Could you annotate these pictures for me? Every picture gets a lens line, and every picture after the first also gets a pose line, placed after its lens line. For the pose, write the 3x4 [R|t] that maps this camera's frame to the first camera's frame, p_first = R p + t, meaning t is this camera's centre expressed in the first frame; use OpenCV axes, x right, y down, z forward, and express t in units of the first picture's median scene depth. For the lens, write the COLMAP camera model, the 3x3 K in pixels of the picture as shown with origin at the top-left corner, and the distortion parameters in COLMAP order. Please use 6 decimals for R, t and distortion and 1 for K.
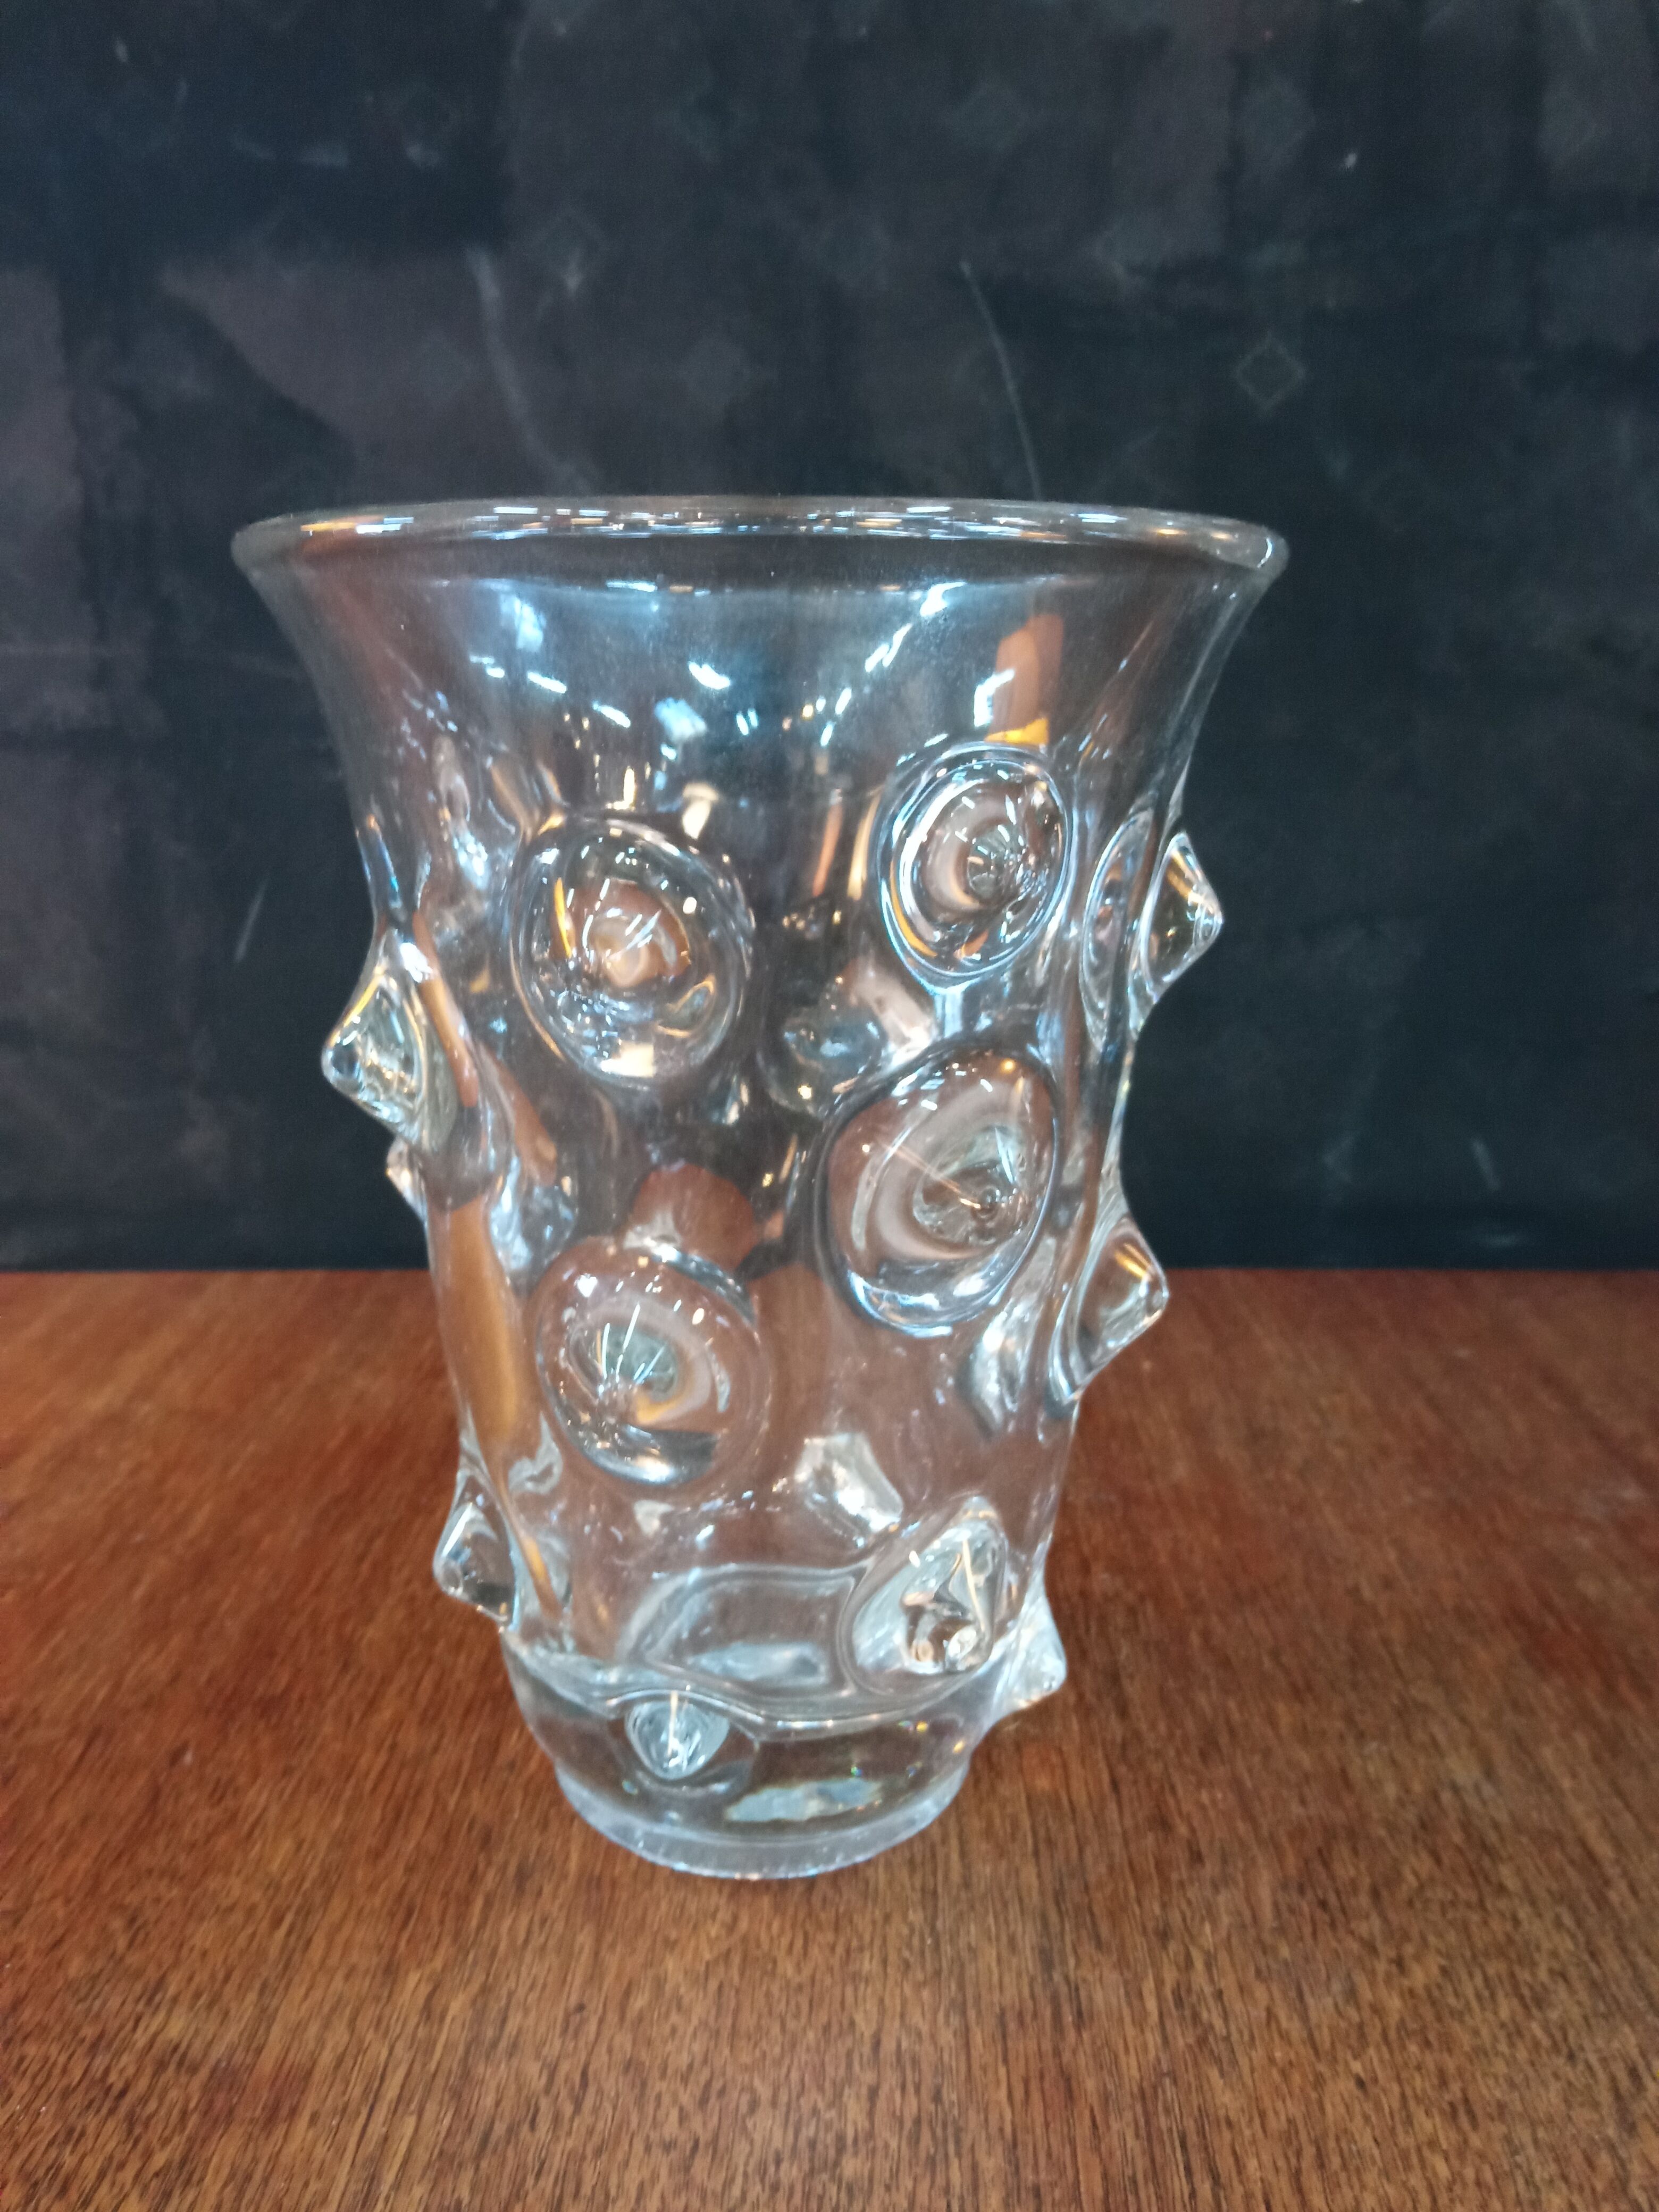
lens RADIAL K [[1825.7, 0, 792.6], [0, 1825.7, 1110.8], [0, 0, 1]] dist [0.041268, -0.071612]
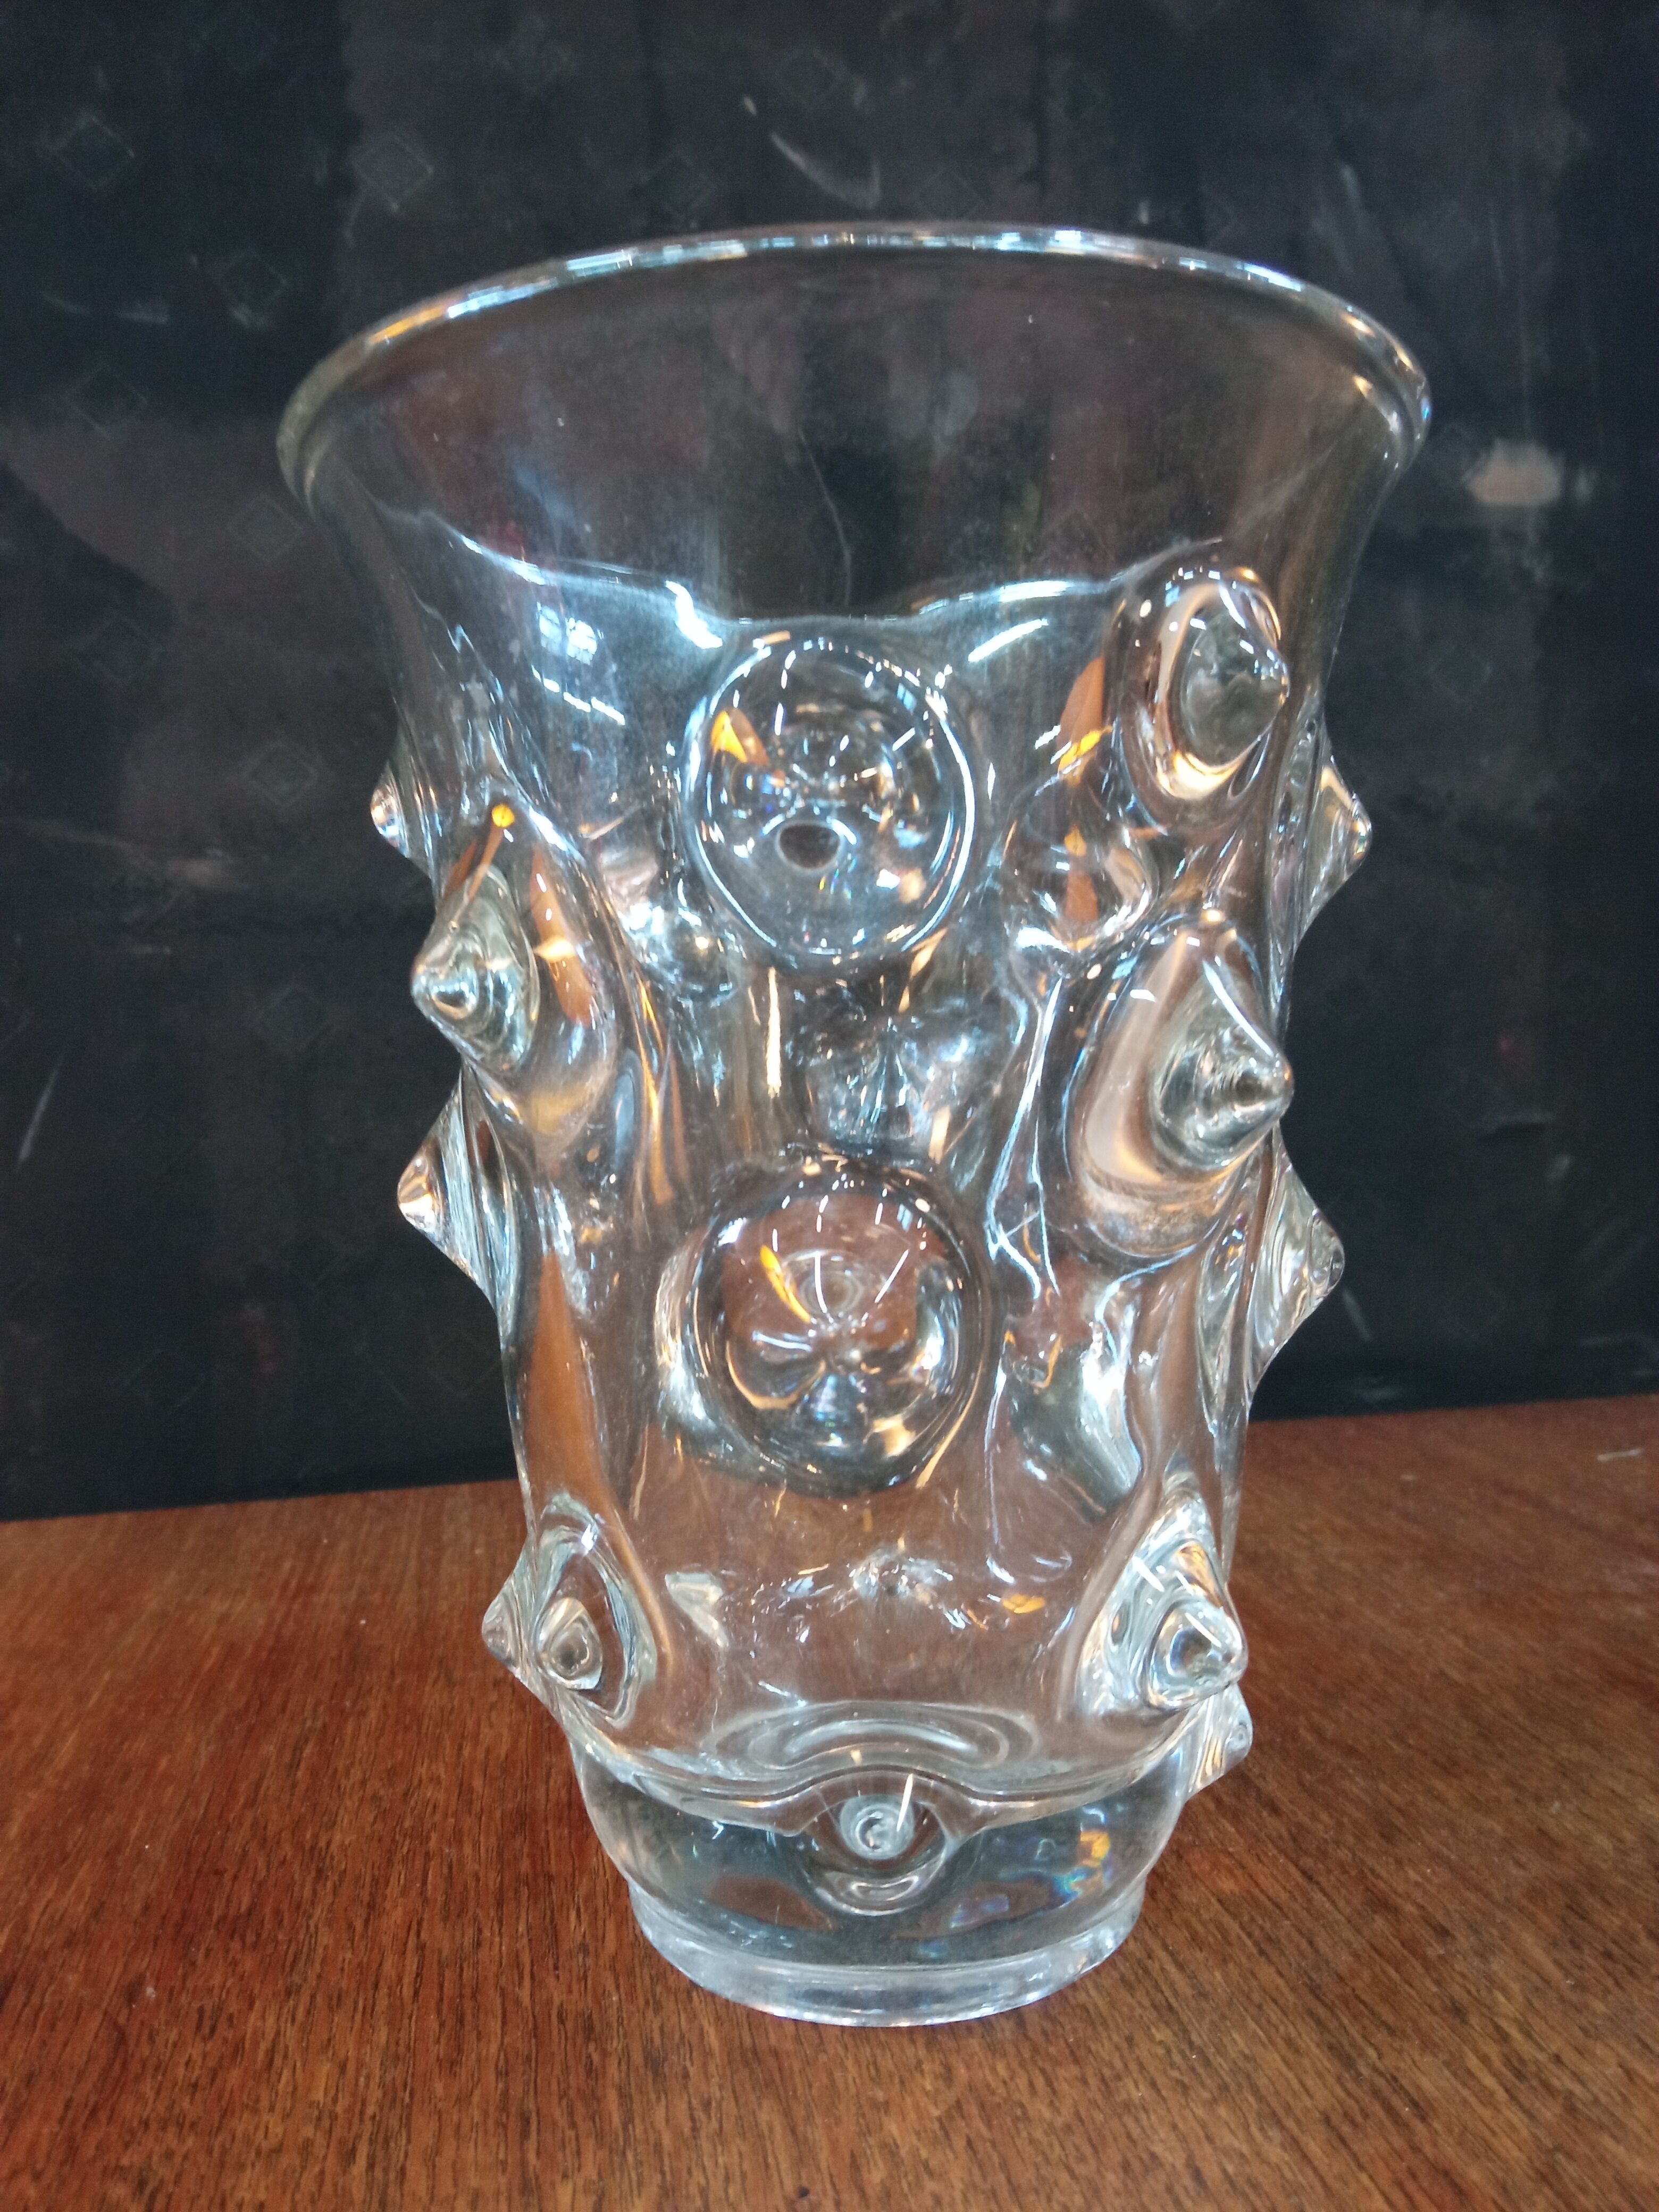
lens RADIAL K [[1825.7, 0, 792.6], [0, 1825.7, 1110.8], [0, 0, 1]] dist [0.041268, -0.071612]
pose [[0.980546, -0.036645, 0.192839, -0.218941], [0.073450, 0.979546, -0.187336, 0.171124], [-0.182030, 0.197856, 0.963181, 0.164816]]
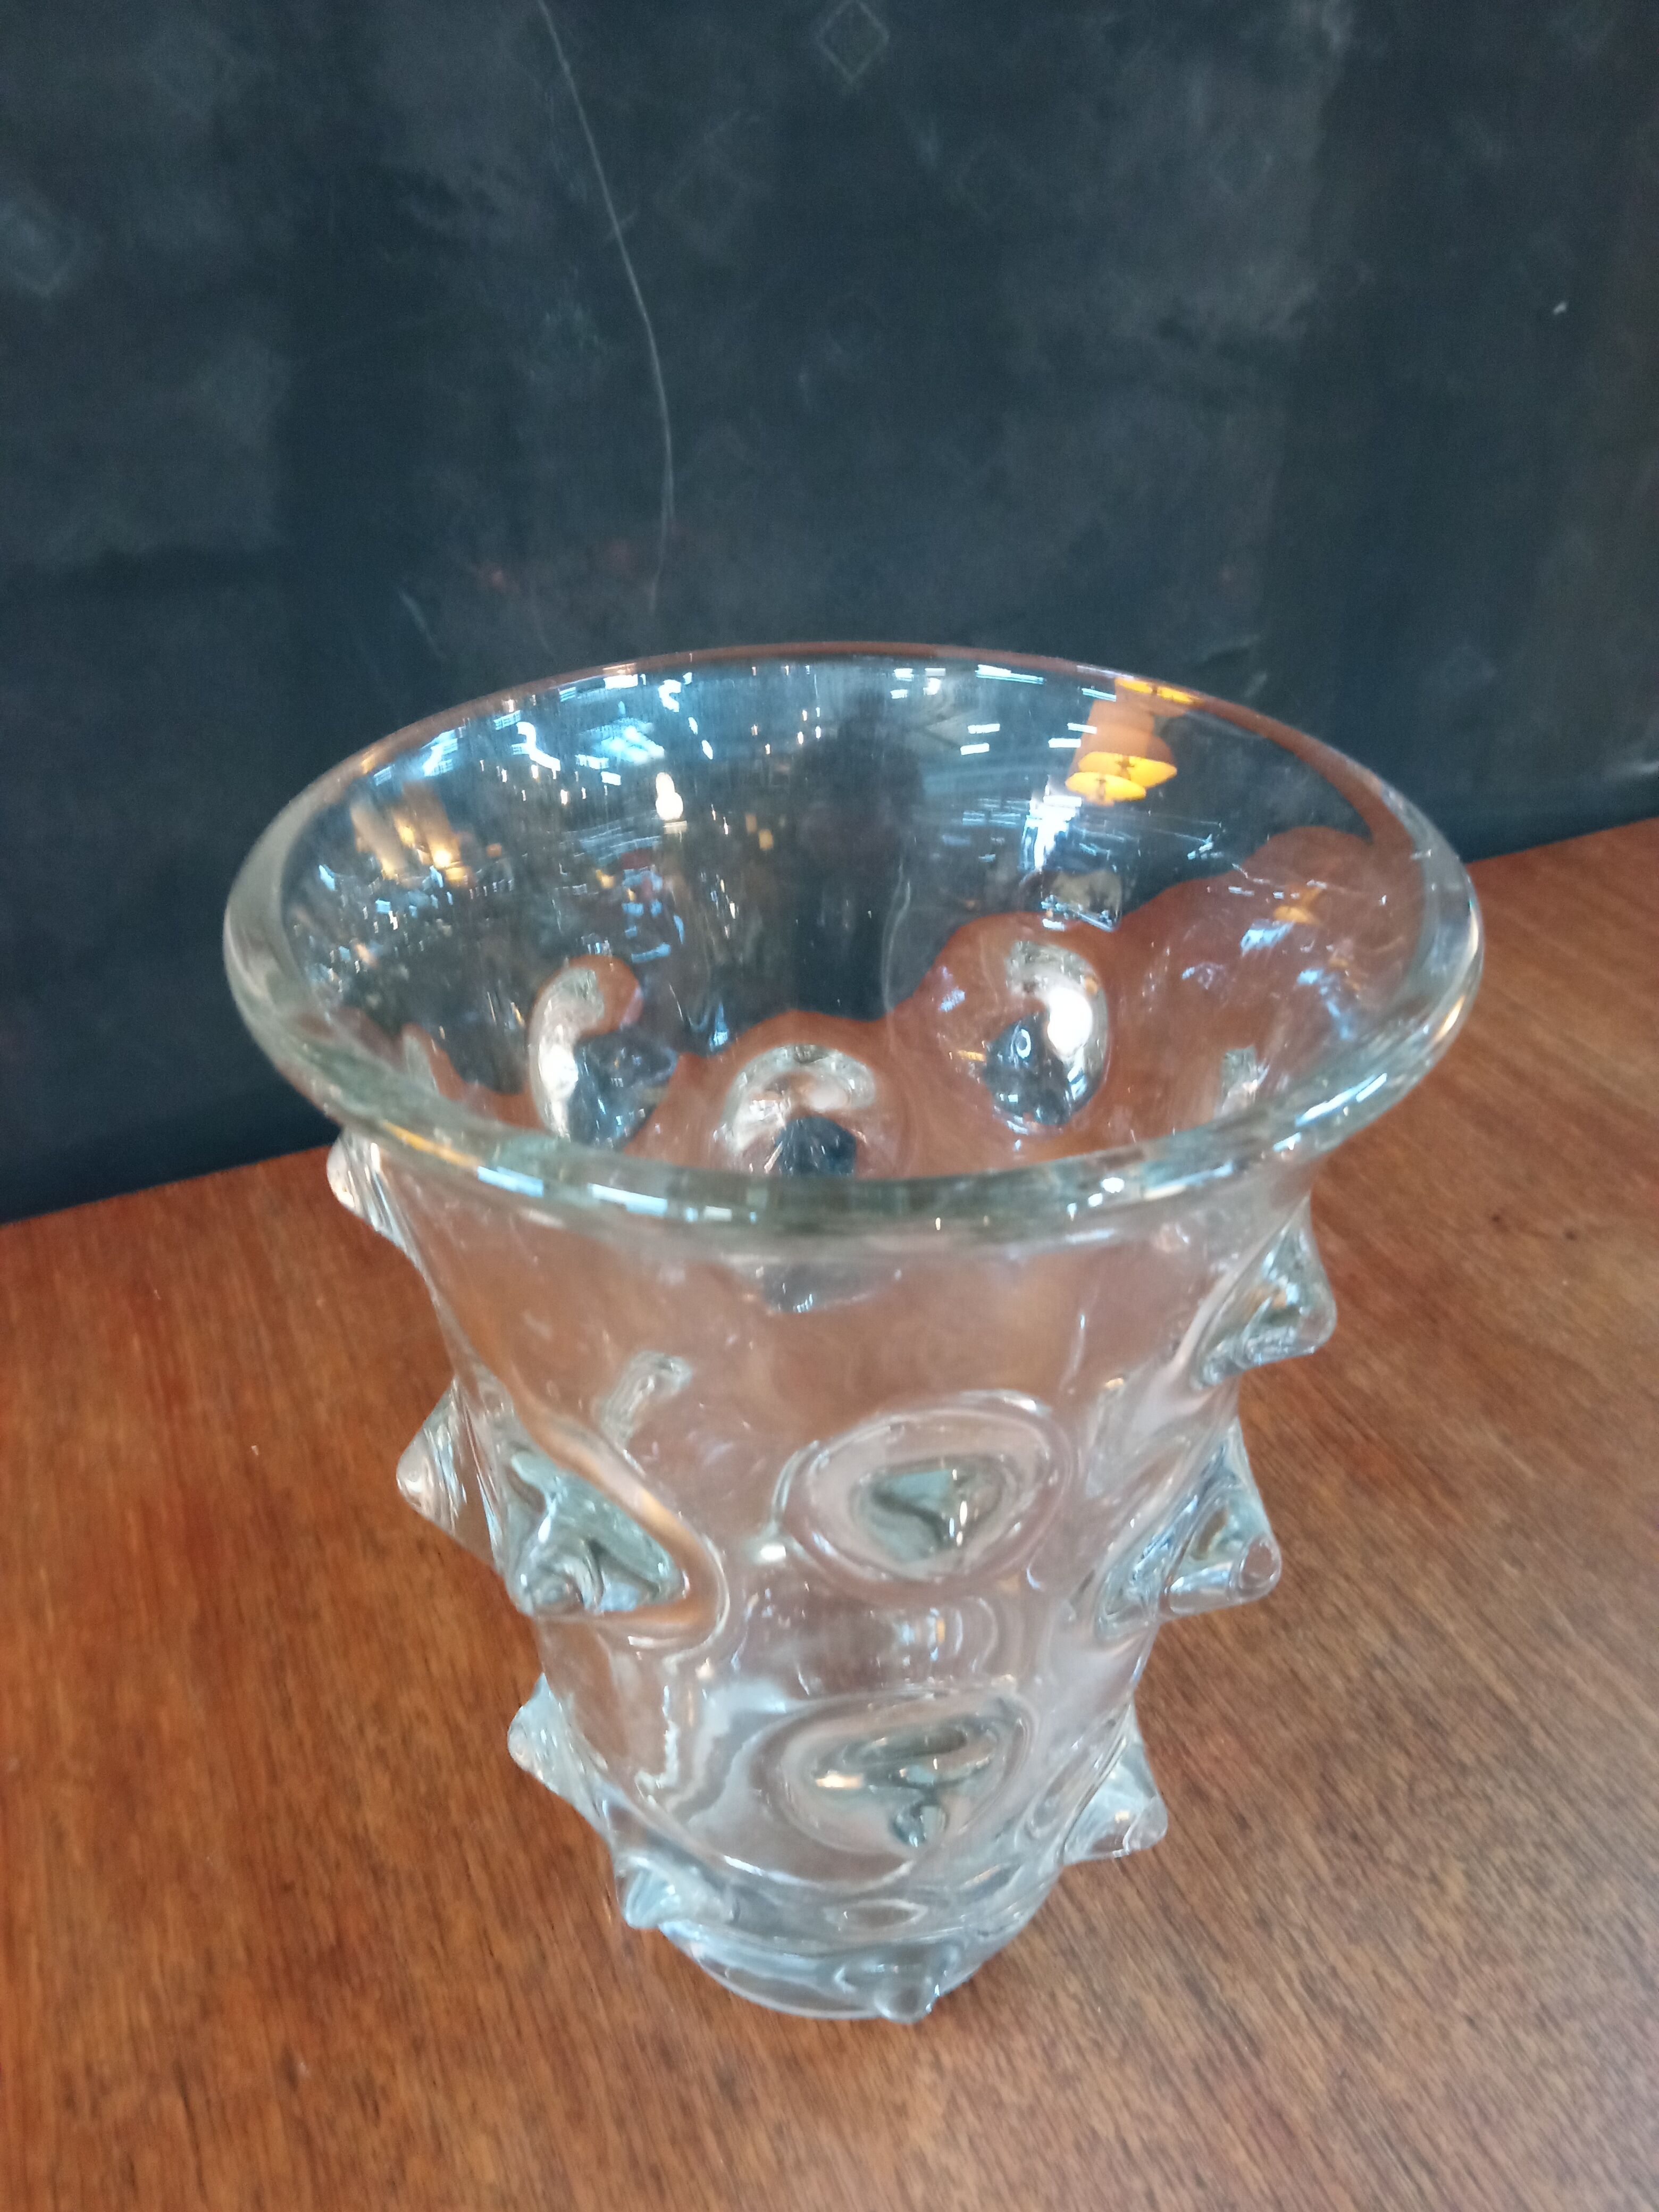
lens RADIAL K [[1825.7, 0, 792.6], [0, 1825.7, 1110.8], [0, 0, 1]] dist [0.041268, -0.071612]
pose [[0.905885, -0.243500, 0.346525, -0.334124], [0.106883, 0.923152, 0.369279, -0.474782], [-0.409814, -0.297487, 0.862296, 0.235103]]
